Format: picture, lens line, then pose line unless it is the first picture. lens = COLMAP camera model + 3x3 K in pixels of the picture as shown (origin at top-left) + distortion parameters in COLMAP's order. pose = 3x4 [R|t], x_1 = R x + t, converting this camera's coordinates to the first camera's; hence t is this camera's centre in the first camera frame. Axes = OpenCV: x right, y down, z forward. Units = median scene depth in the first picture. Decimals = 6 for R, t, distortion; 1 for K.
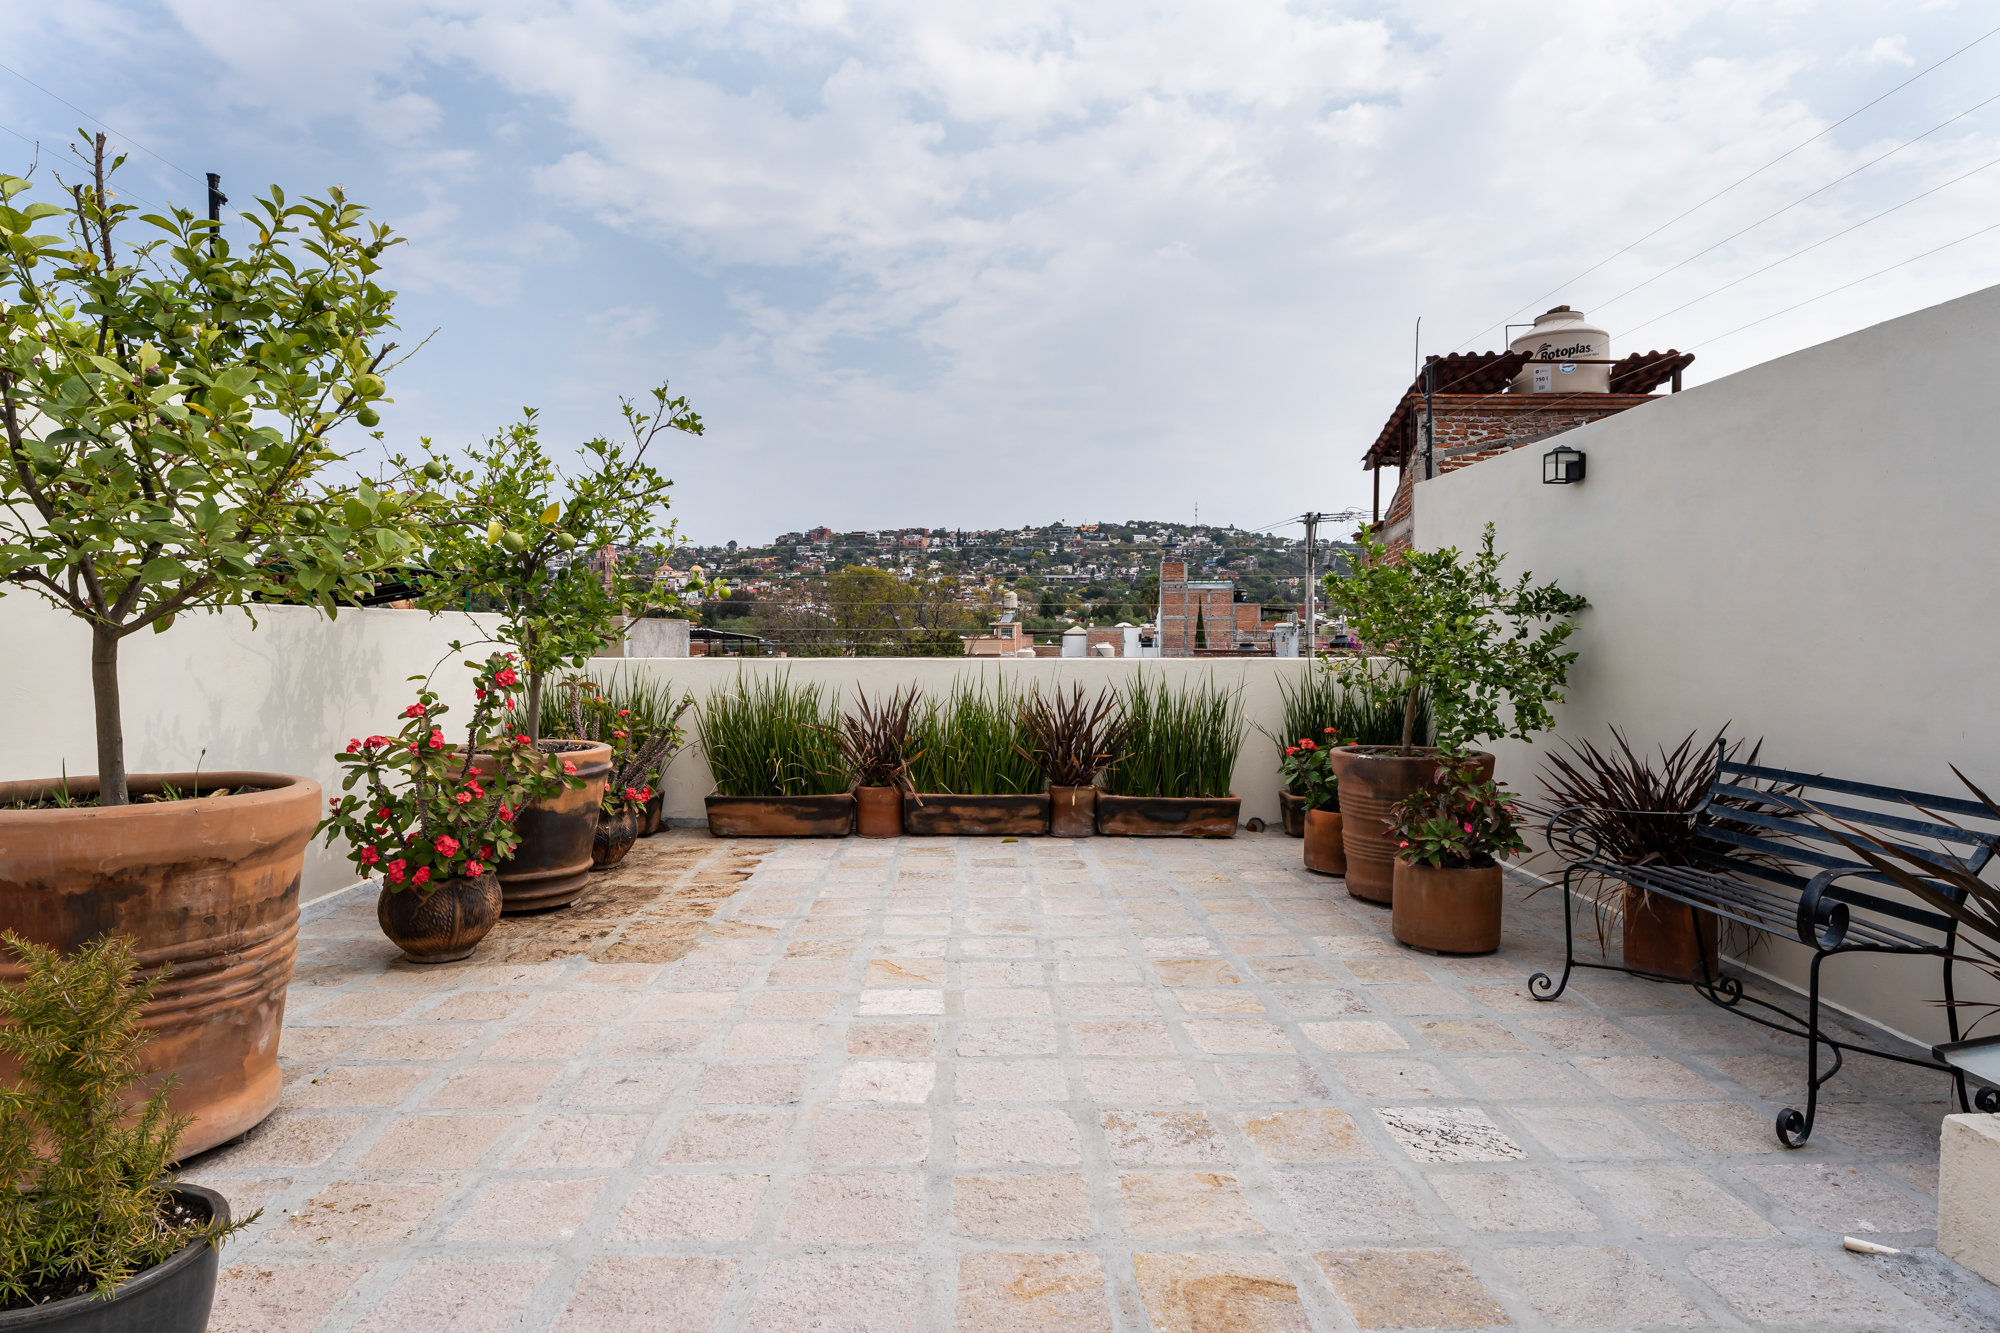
lens RADIAL K [[1146.2, 0, 997.4], [0, 1146.2, 667.4], [0, 0, 1]] dist [-0.019301, -0.000331]
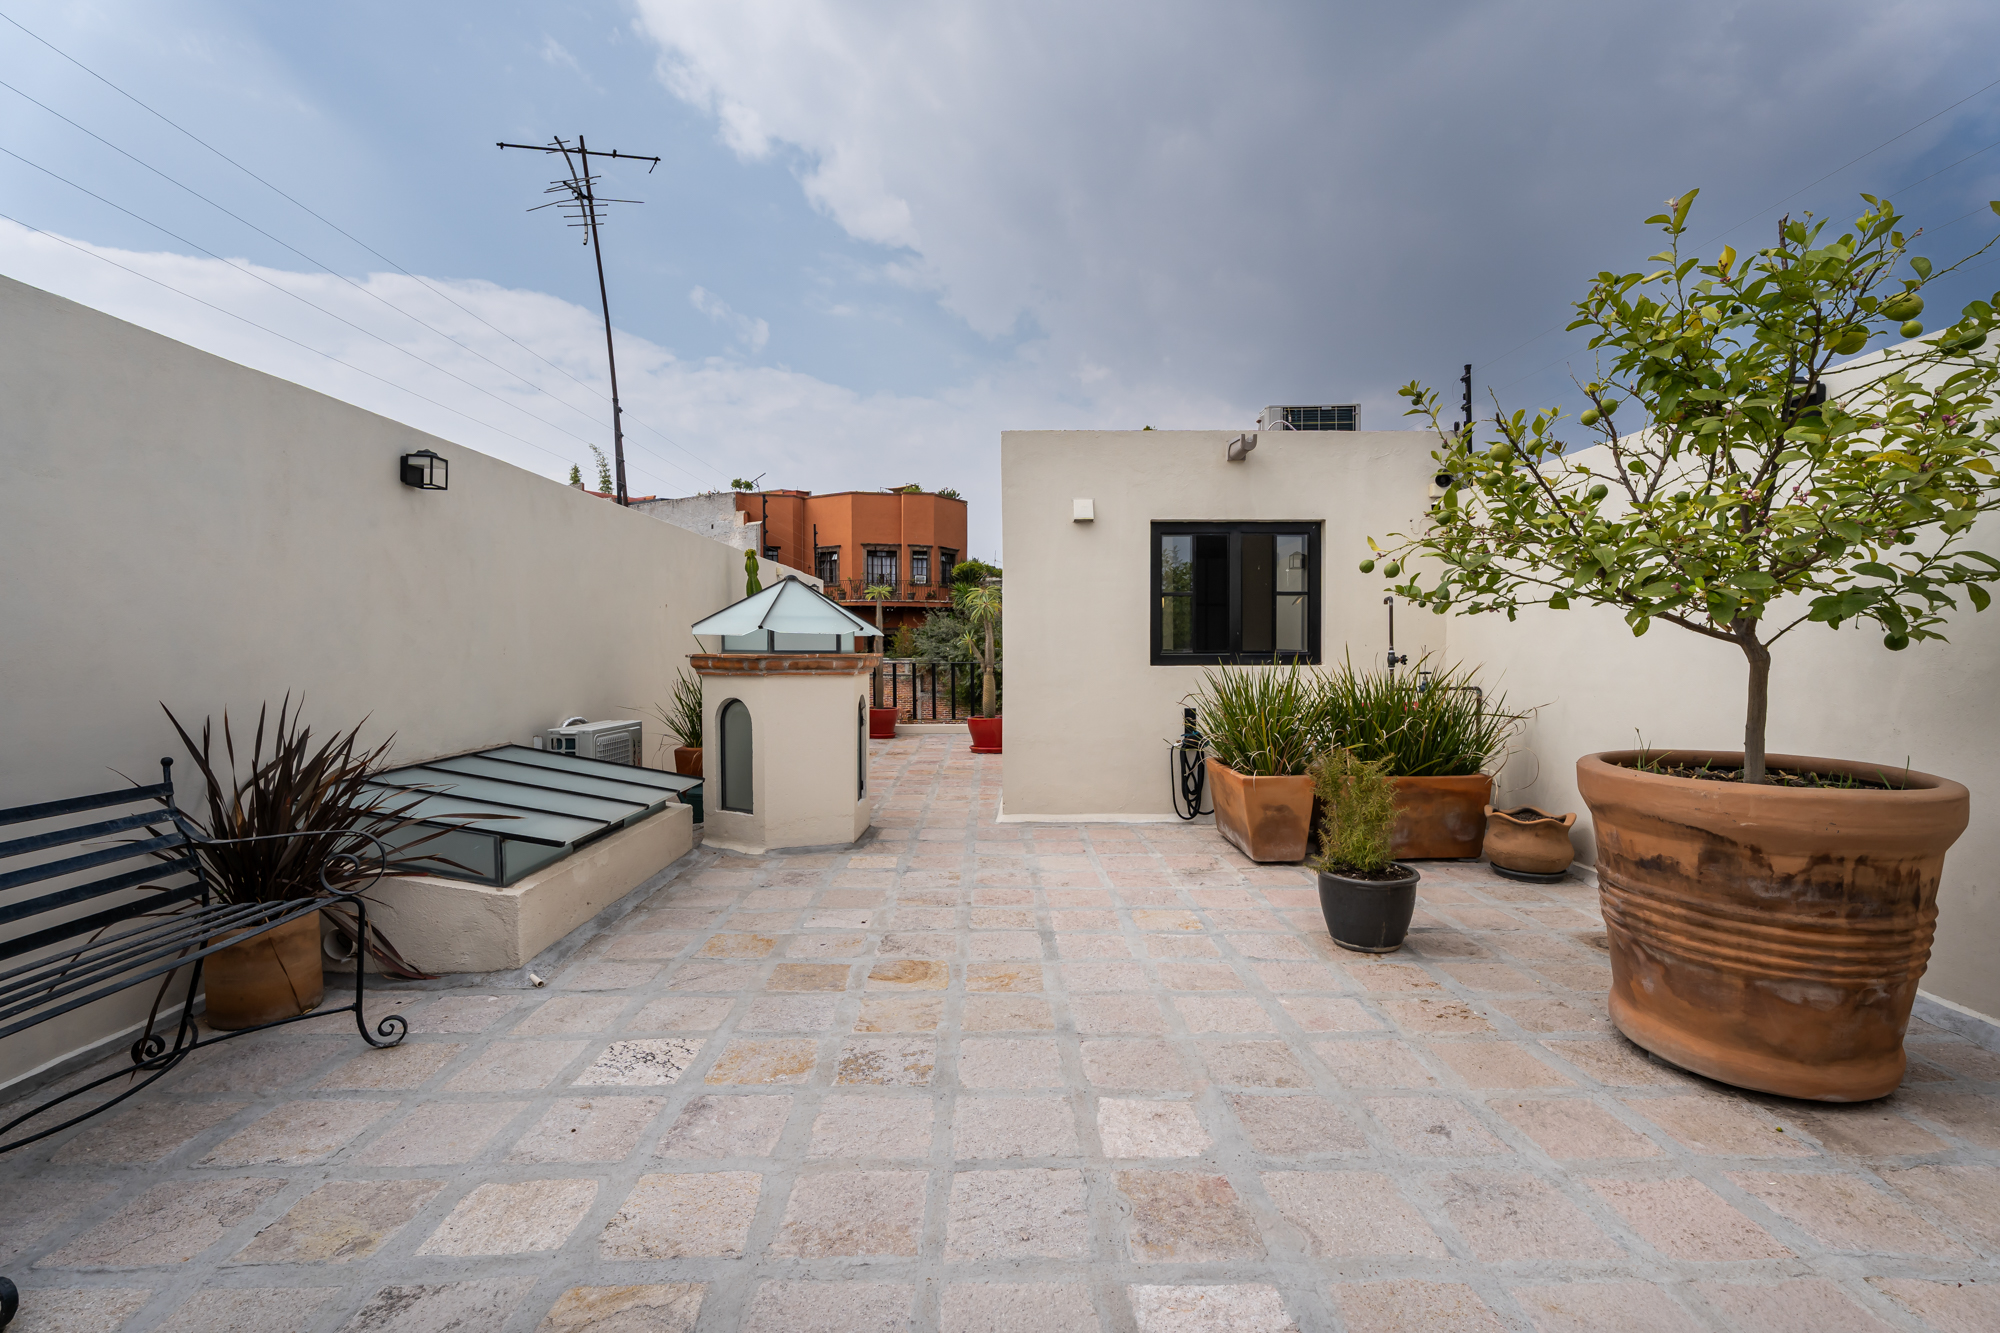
lens RADIAL K [[890.7, 0, 998.9], [0, 890.7, 661.3], [0, 0, 1]] dist [-0.013044, -0.000157]
pose [[-0.999957, 0.000488, 0.009258, 0.018873], [0.000893, 0.999041, 0.043780, -0.041901], [-0.009228, 0.043787, -0.998998, 1.837541]]
